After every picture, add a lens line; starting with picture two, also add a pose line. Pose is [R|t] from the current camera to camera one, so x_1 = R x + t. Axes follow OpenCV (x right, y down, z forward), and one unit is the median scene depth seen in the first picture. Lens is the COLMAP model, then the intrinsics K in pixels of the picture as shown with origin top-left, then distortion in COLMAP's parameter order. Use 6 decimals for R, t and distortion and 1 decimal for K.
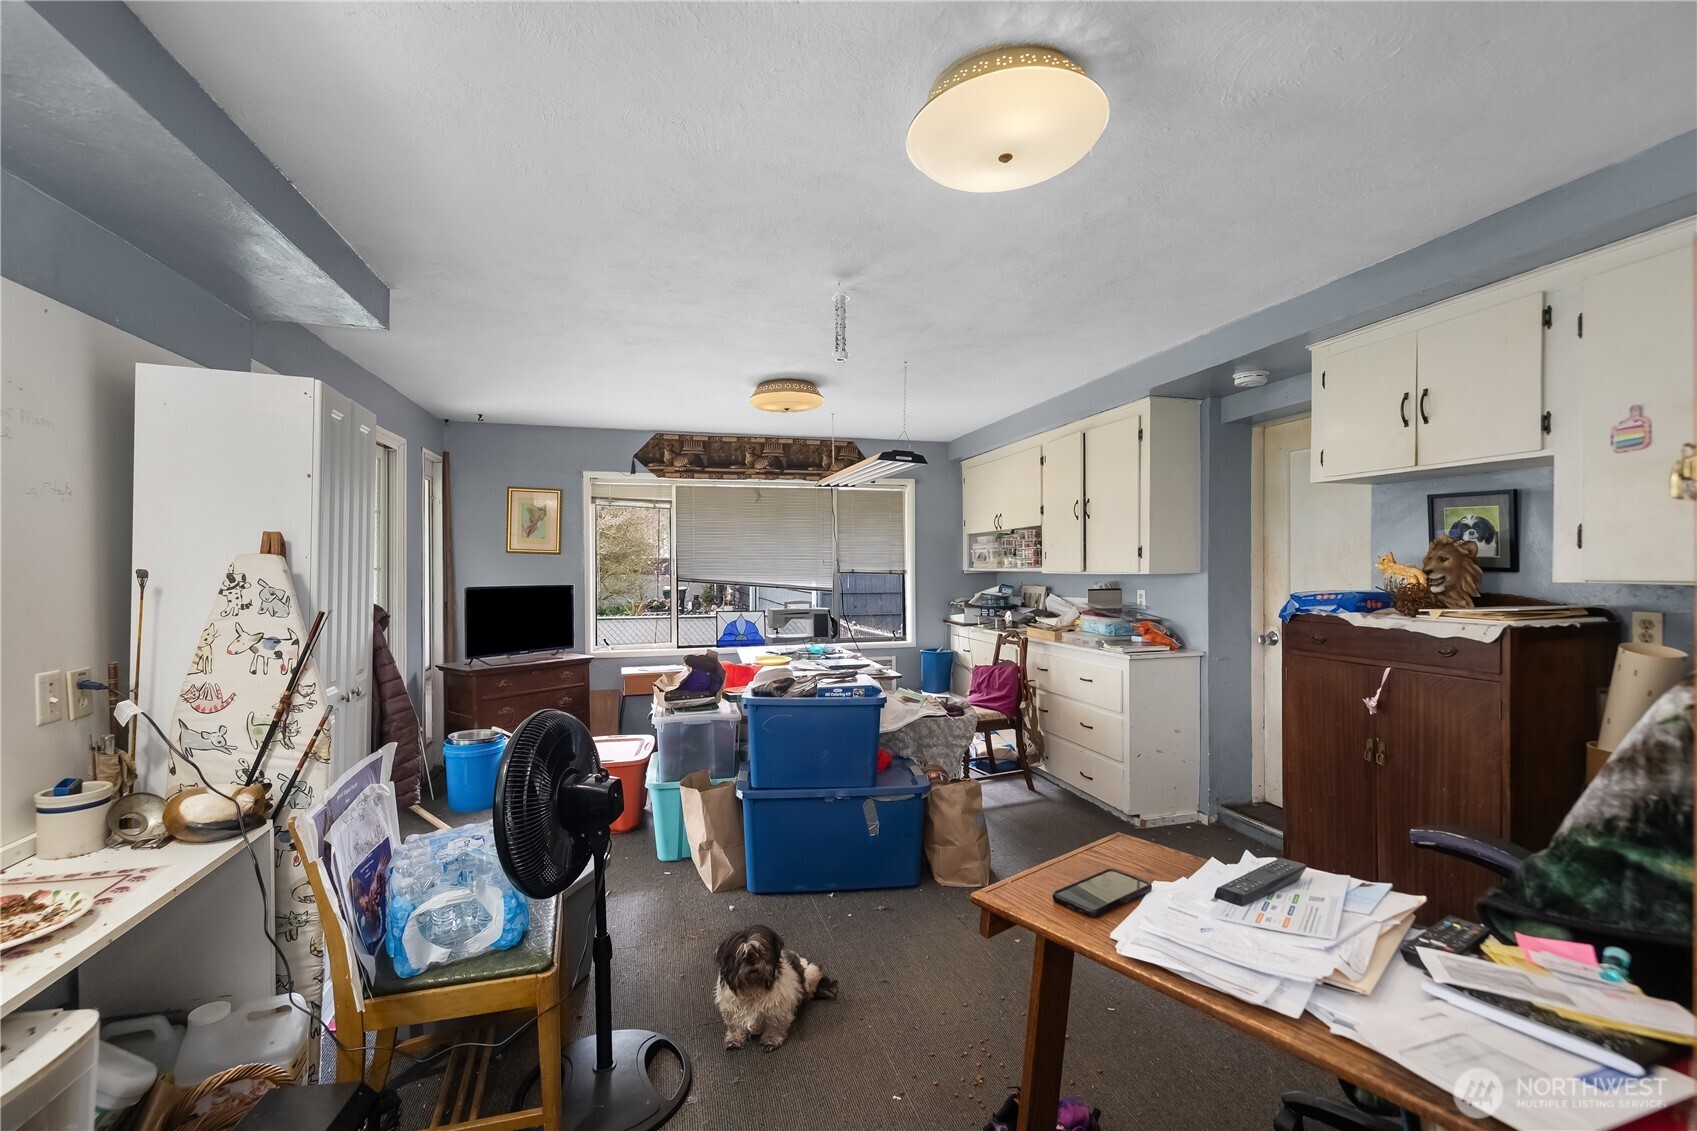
lens RADIAL K [[738.6, 0, 848.4], [0, 738.6, 563.3], [0, 0, 1]] dist [0.004153, -0.001001]
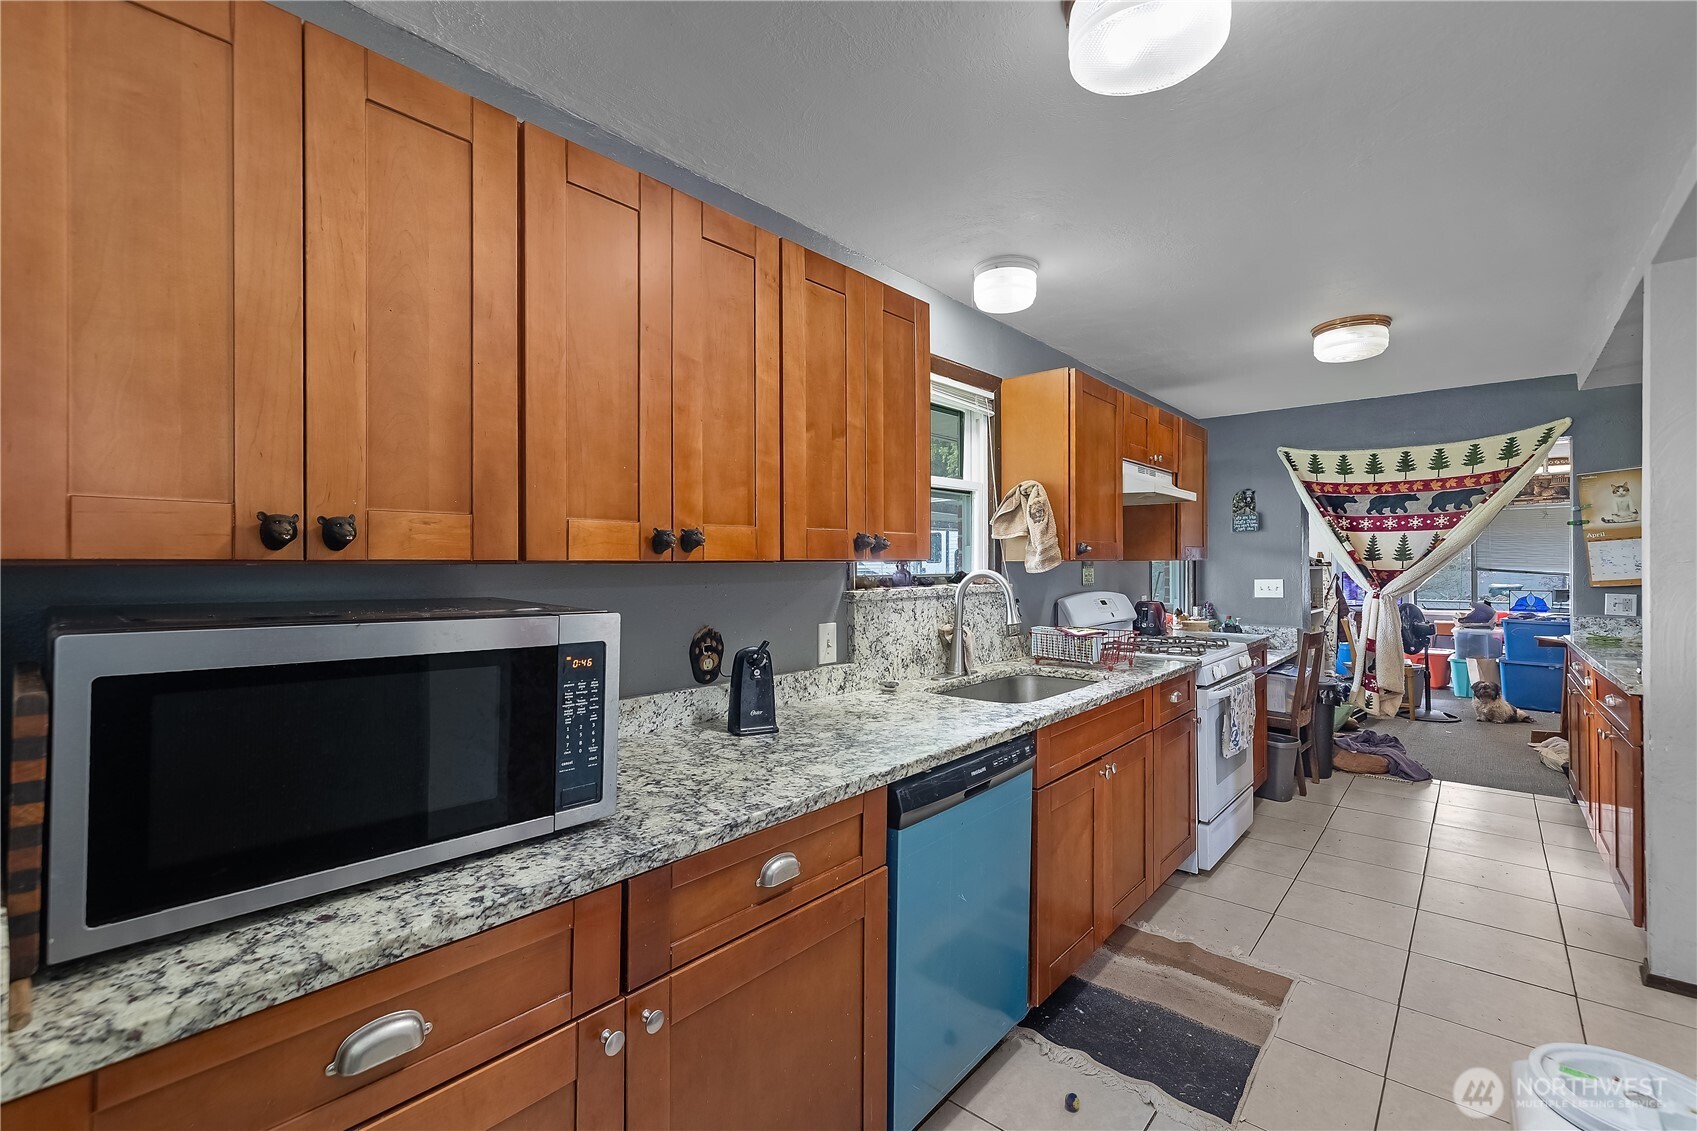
lens RADIAL K [[738.6, 0, 849.3], [0, 738.6, 552.6], [0, 0, 1]] dist [0.004153, -0.001001]
pose [[0.567403, 0.000015, -0.823440, 0.532316], [-0.000120, 1.000000, -0.000064, -0.021639], [0.823440, 0.000135, 0.567403, -1.730668]]
